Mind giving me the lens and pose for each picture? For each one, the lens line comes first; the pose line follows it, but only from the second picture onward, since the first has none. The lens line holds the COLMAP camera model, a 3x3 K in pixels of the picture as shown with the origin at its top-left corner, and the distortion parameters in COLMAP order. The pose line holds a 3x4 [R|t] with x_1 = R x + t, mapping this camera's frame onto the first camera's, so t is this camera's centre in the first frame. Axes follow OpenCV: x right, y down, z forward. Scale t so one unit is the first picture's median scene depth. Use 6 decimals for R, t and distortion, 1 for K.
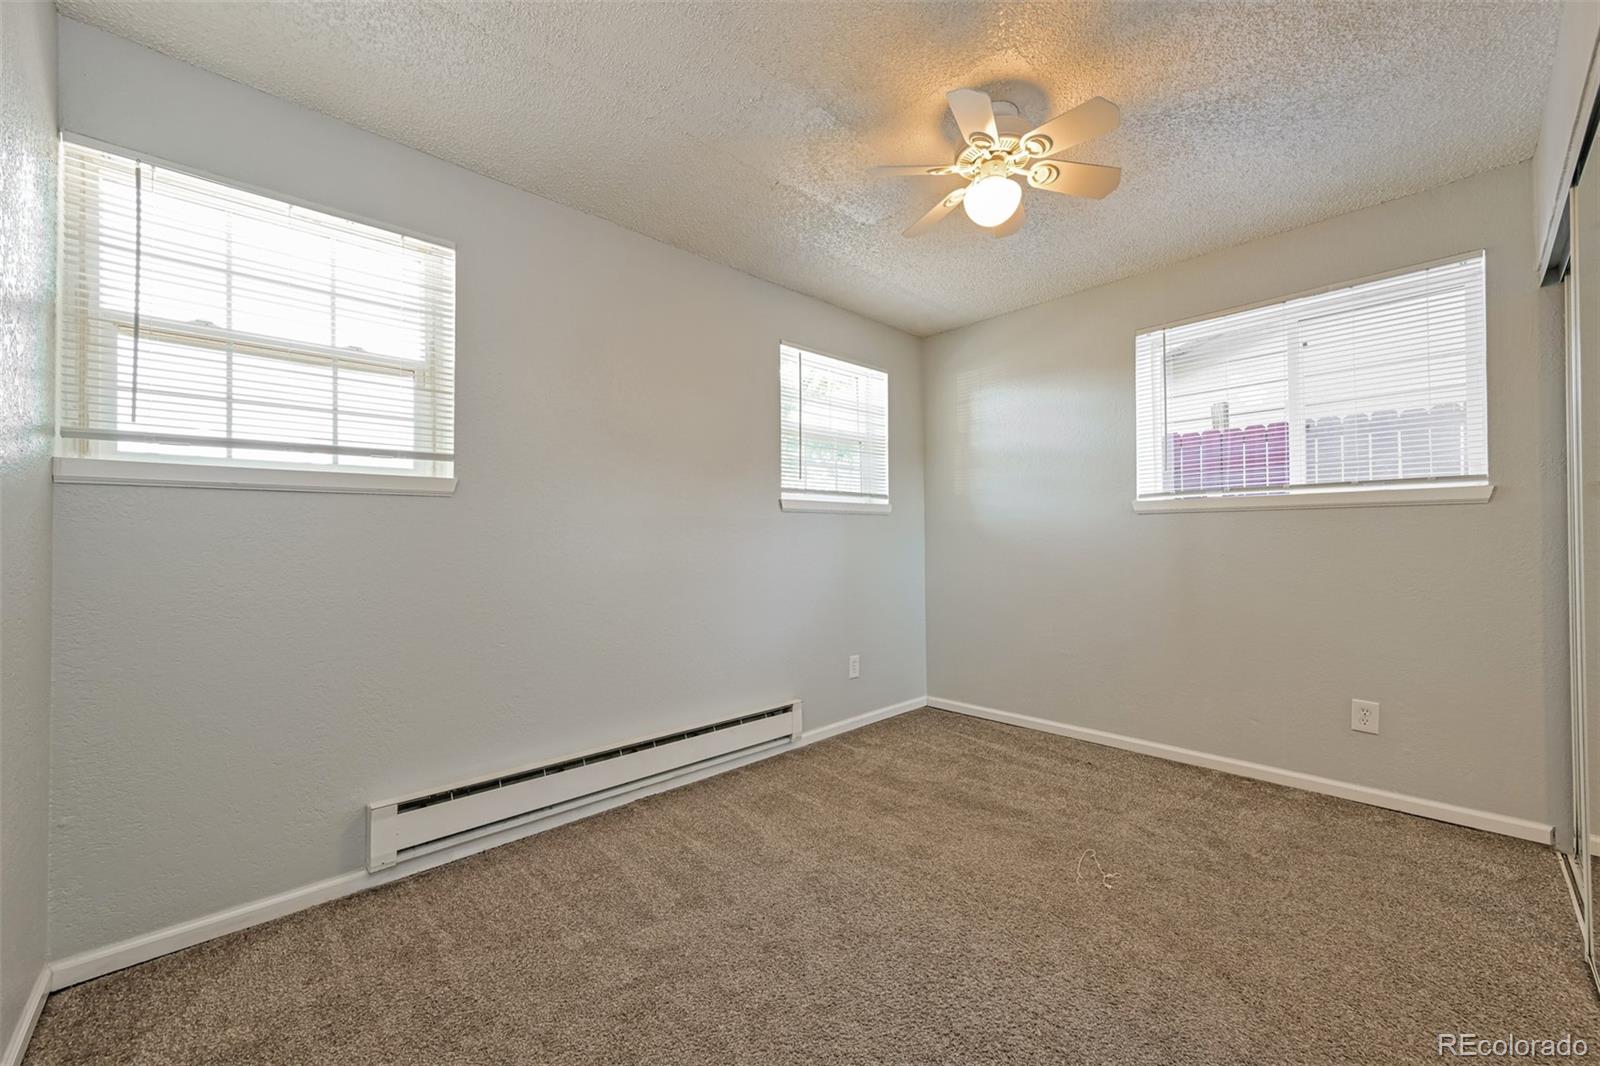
lens RADIAL K [[620.2, 0, 804.2], [0, 620.2, 542.5], [0, 0, 1]] dist [0.003374, 0.000239]
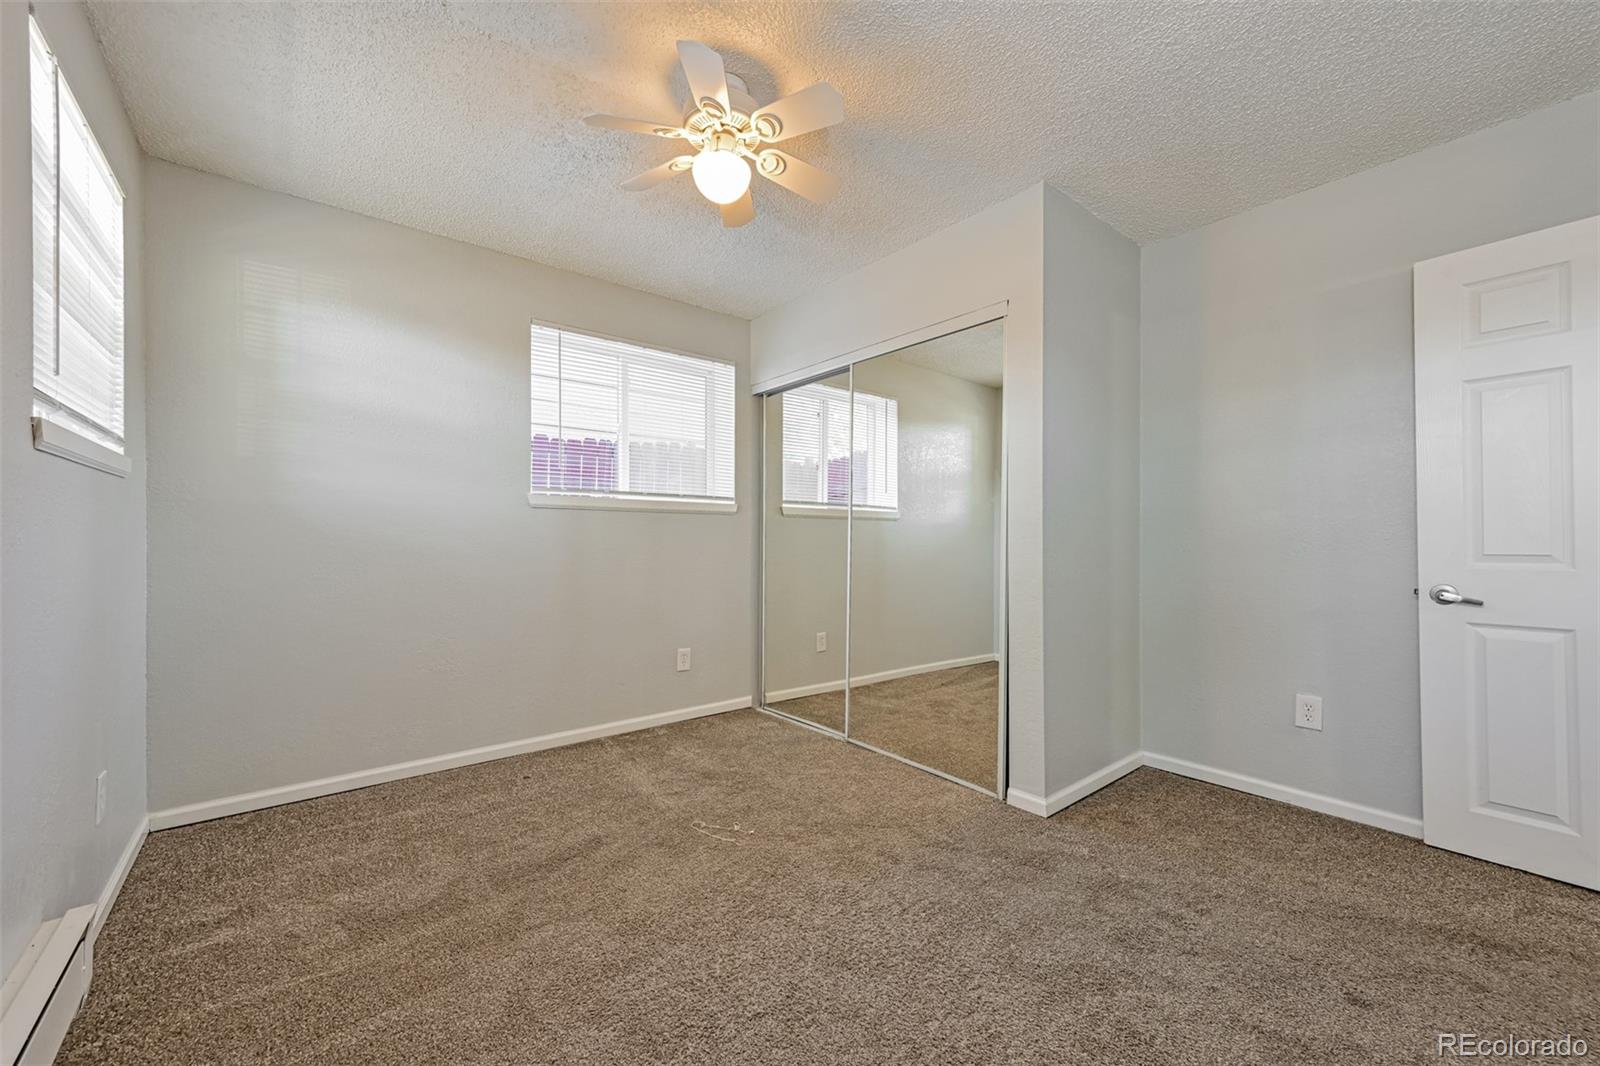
lens RADIAL K [[620.2, 0, 804.2], [0, 620.2, 542.5], [0, 0, 1]] dist [0.003374, 0.000239]
pose [[0.073522, 0.000274, 0.997294, -0.433768], [-0.001873, 0.999998, -0.000137, 0.009351], [-0.997292, -0.001858, 0.073522, 0.541523]]
